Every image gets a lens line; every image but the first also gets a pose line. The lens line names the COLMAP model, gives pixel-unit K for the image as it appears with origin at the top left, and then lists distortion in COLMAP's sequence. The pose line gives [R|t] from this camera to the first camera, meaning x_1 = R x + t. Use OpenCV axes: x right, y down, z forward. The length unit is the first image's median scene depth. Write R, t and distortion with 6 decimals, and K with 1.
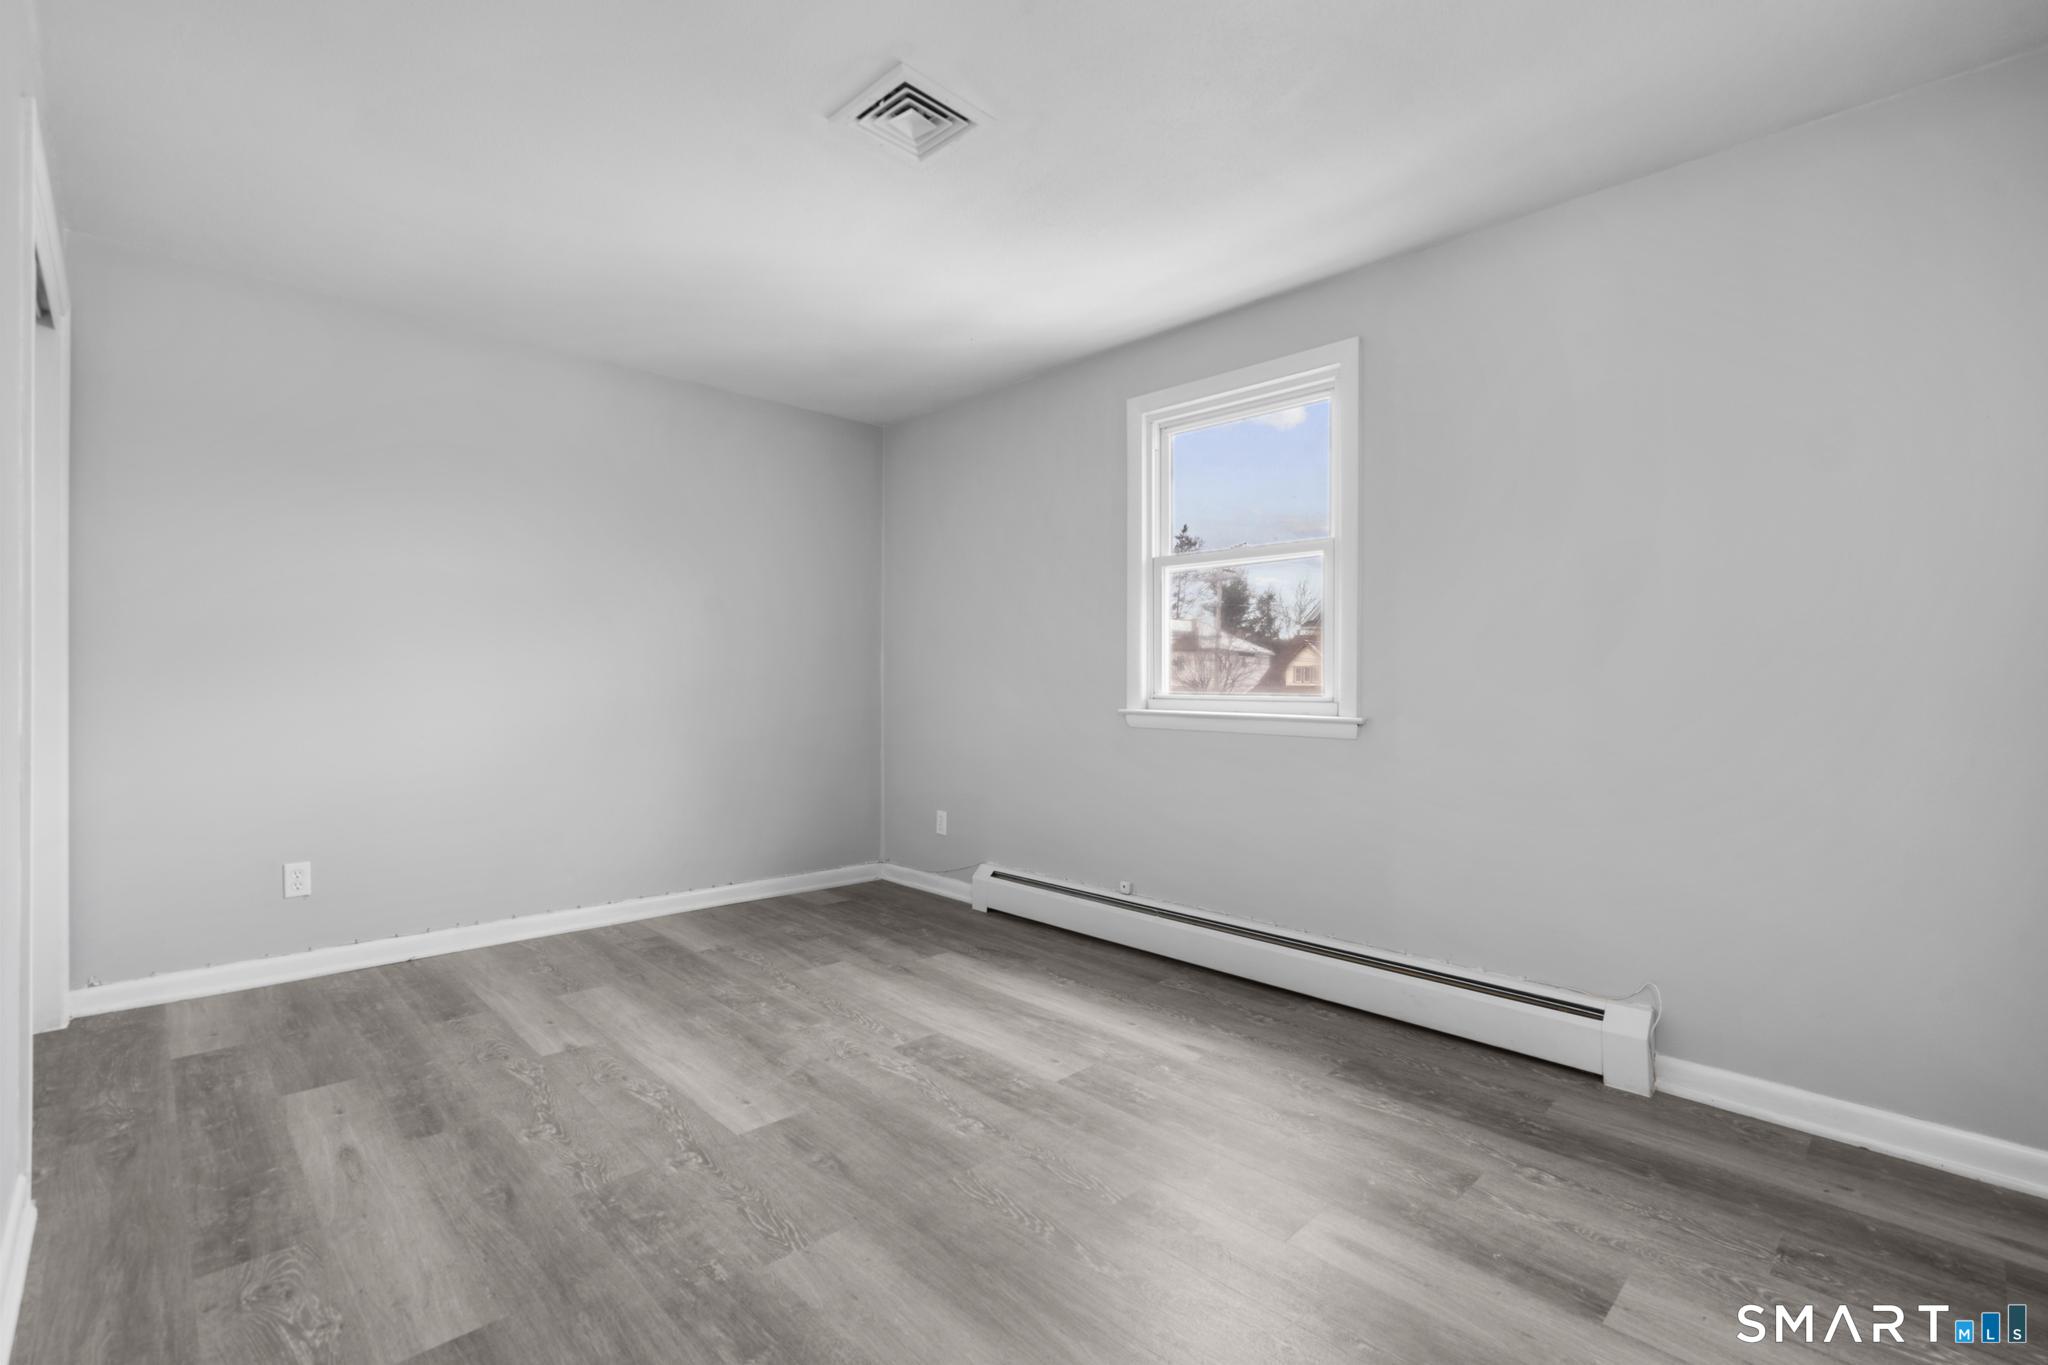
lens RADIAL K [[916.7, 0, 1018.4], [0, 916.7, 682.2], [0, 0, 1]] dist [-0.010160, 0.004706]
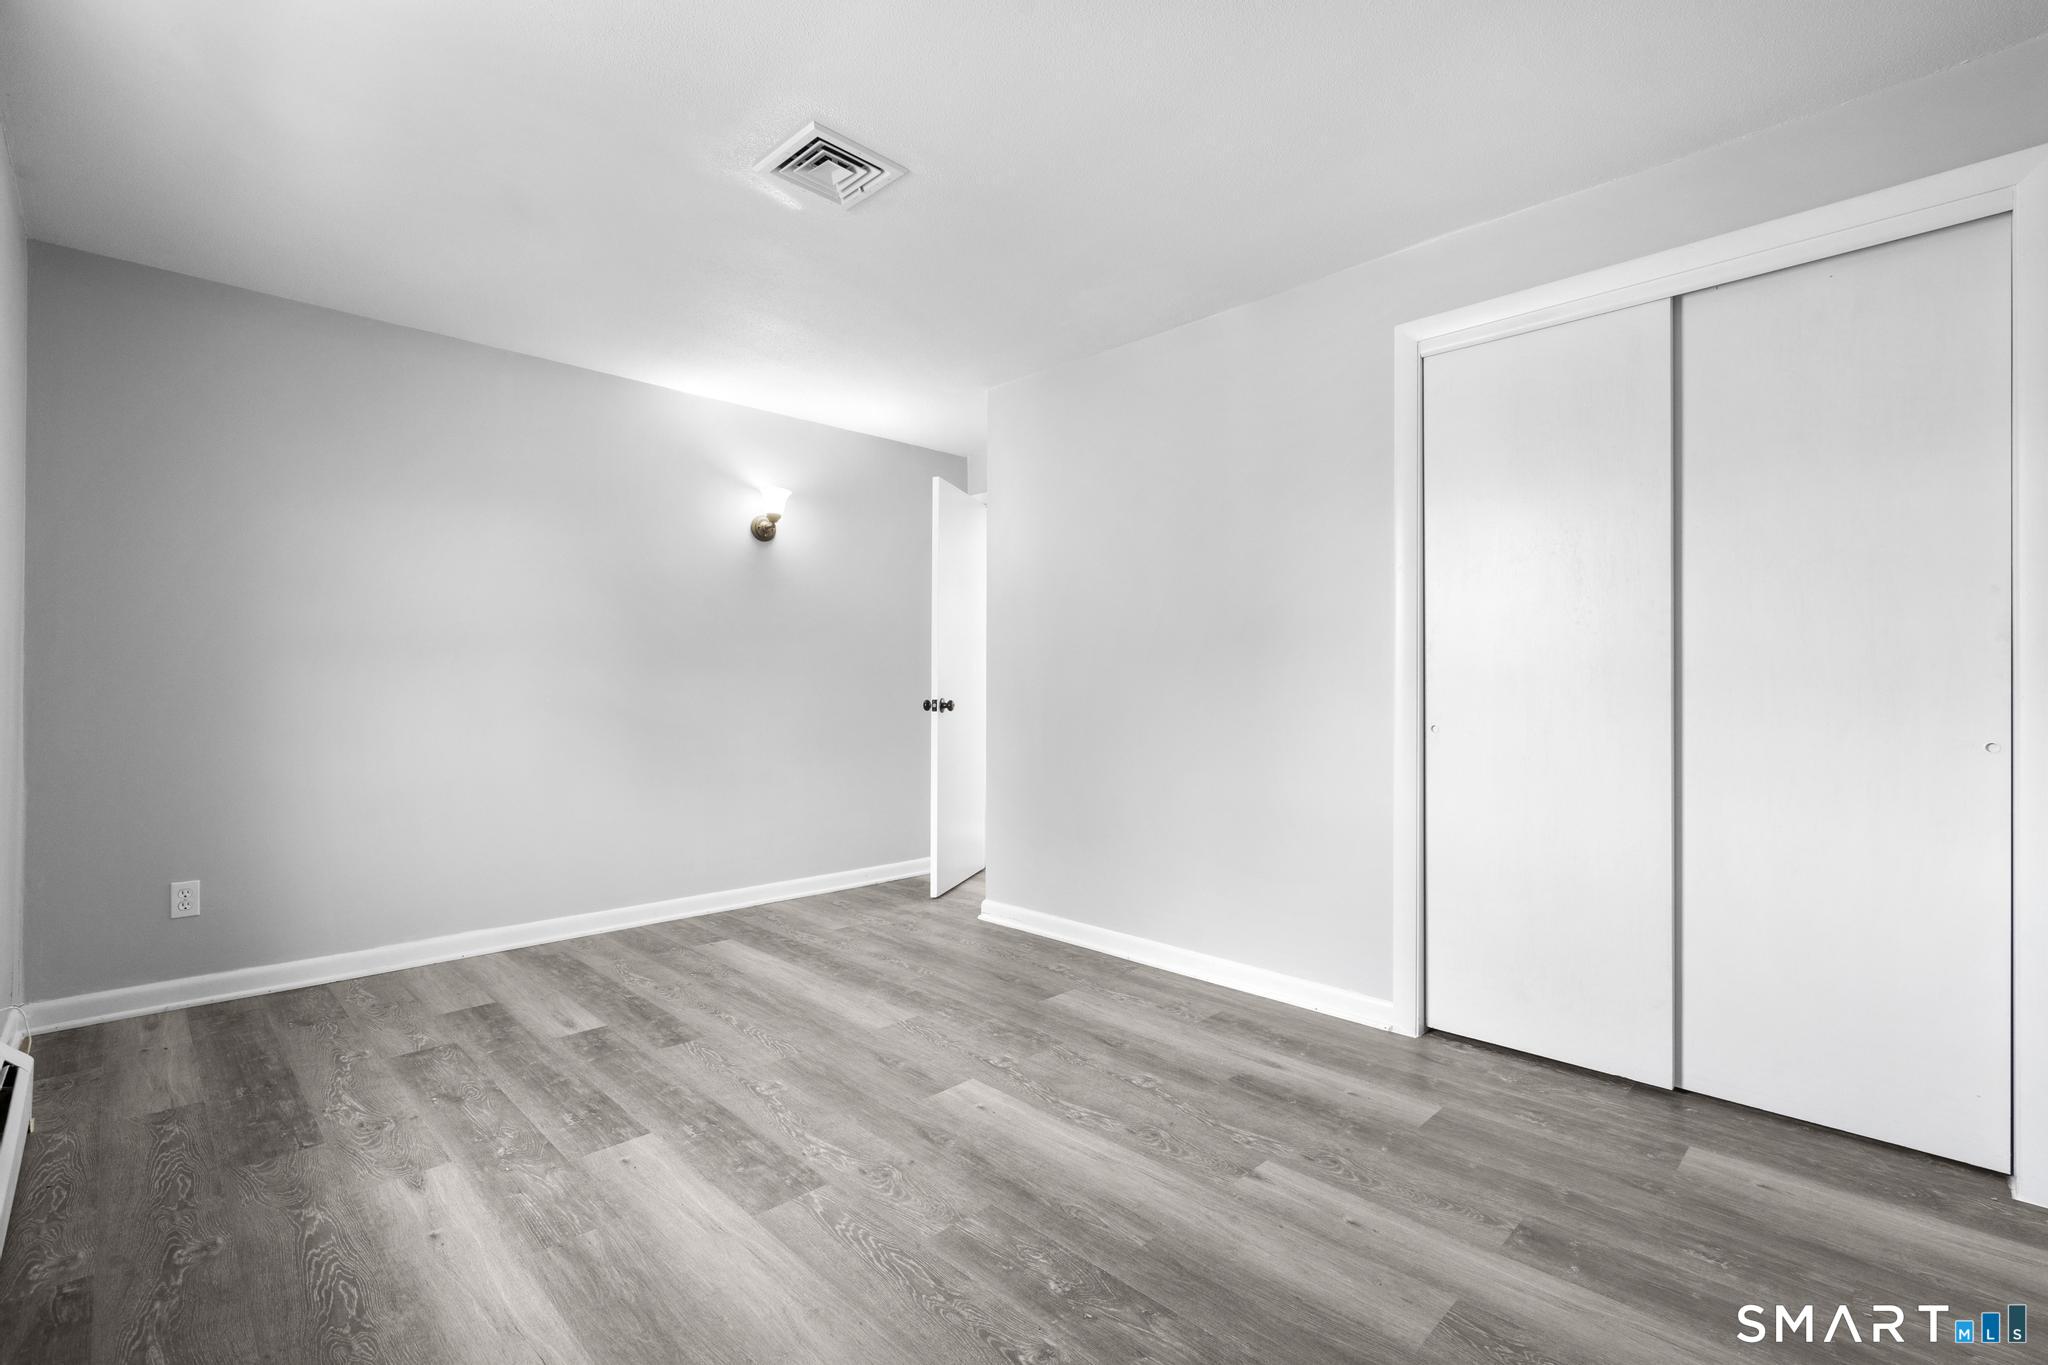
lens RADIAL K [[916.7, 0, 1018.4], [0, 916.7, 682.2], [0, 0, 1]] dist [-0.010160, 0.004706]
pose [[-0.999914, -0.011090, -0.007052, -0.314423], [-0.011063, 0.999931, -0.003823, -0.004928], [0.007094, -0.003745, -0.999968, 1.938683]]
